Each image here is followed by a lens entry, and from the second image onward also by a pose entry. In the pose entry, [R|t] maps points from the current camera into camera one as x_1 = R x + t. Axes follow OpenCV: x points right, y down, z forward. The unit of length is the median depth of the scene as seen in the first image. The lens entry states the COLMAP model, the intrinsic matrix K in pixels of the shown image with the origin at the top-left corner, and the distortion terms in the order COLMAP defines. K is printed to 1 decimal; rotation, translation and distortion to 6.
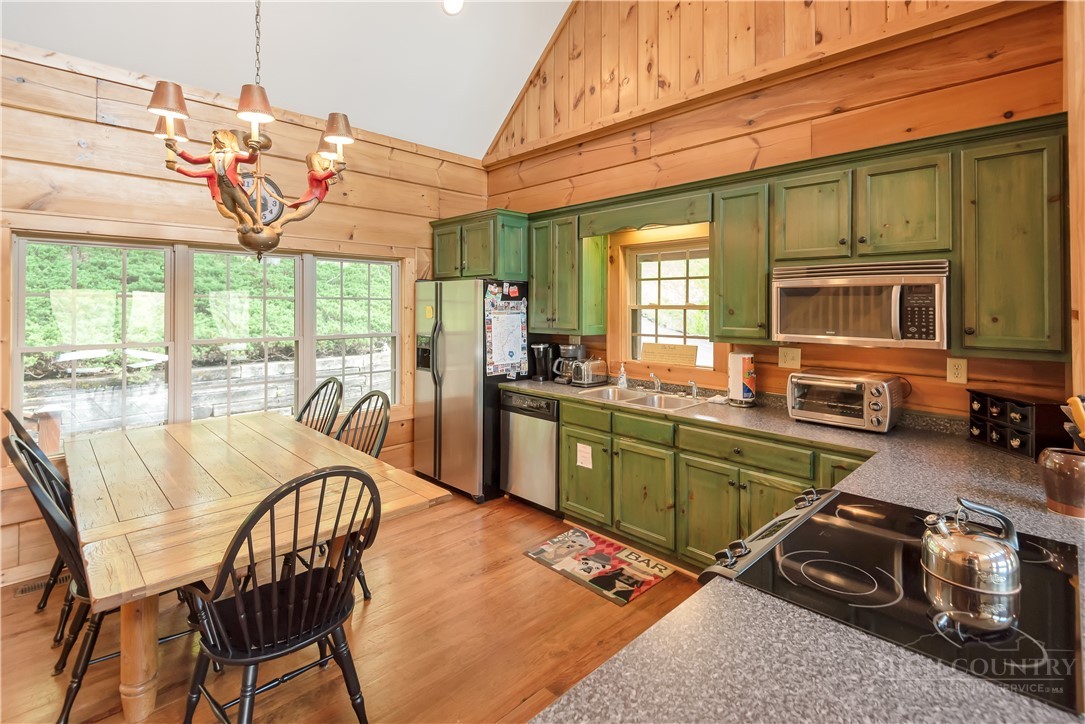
lens RADIAL K [[510.5, 0, 541.8], [0, 510.5, 319.4], [0, 0, 1]] dist [-0.002594, -0.001081]
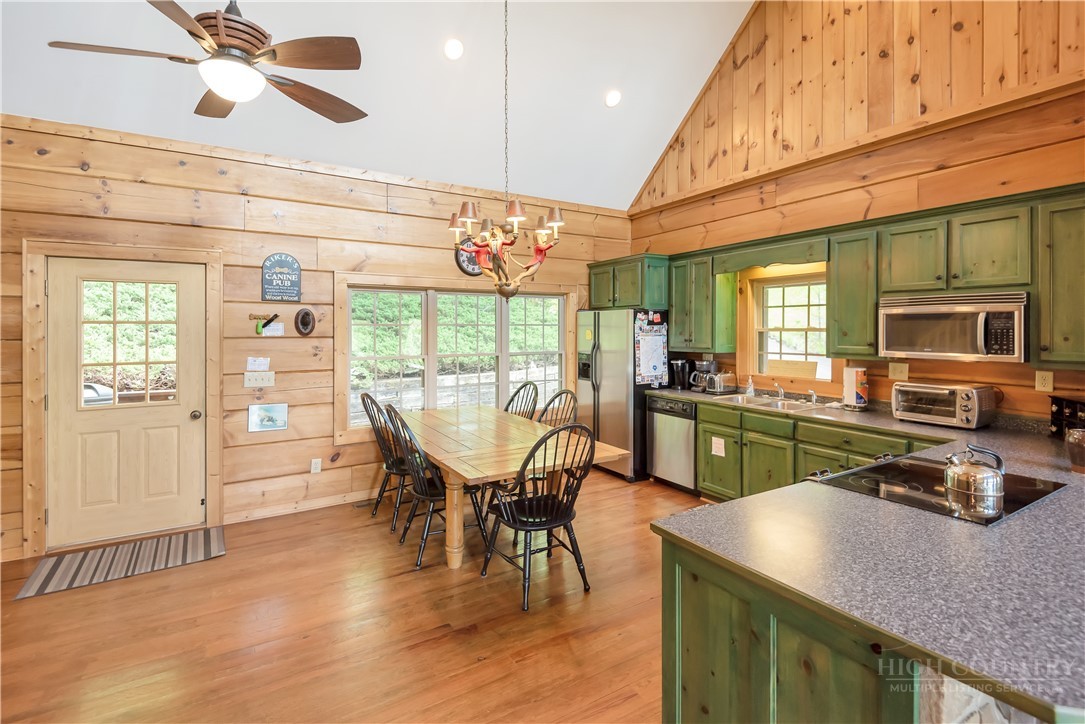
lens RADIAL K [[501.9, 0, 538.0], [0, 501.9, 345.1], [0, 0, 1]] dist [0.021159, -0.019267]
pose [[0.971777, 0.001141, -0.235898, -0.060276], [0.000467, 0.999977, 0.006760, 0.004413], [0.235900, -0.006679, 0.971754, -0.343568]]
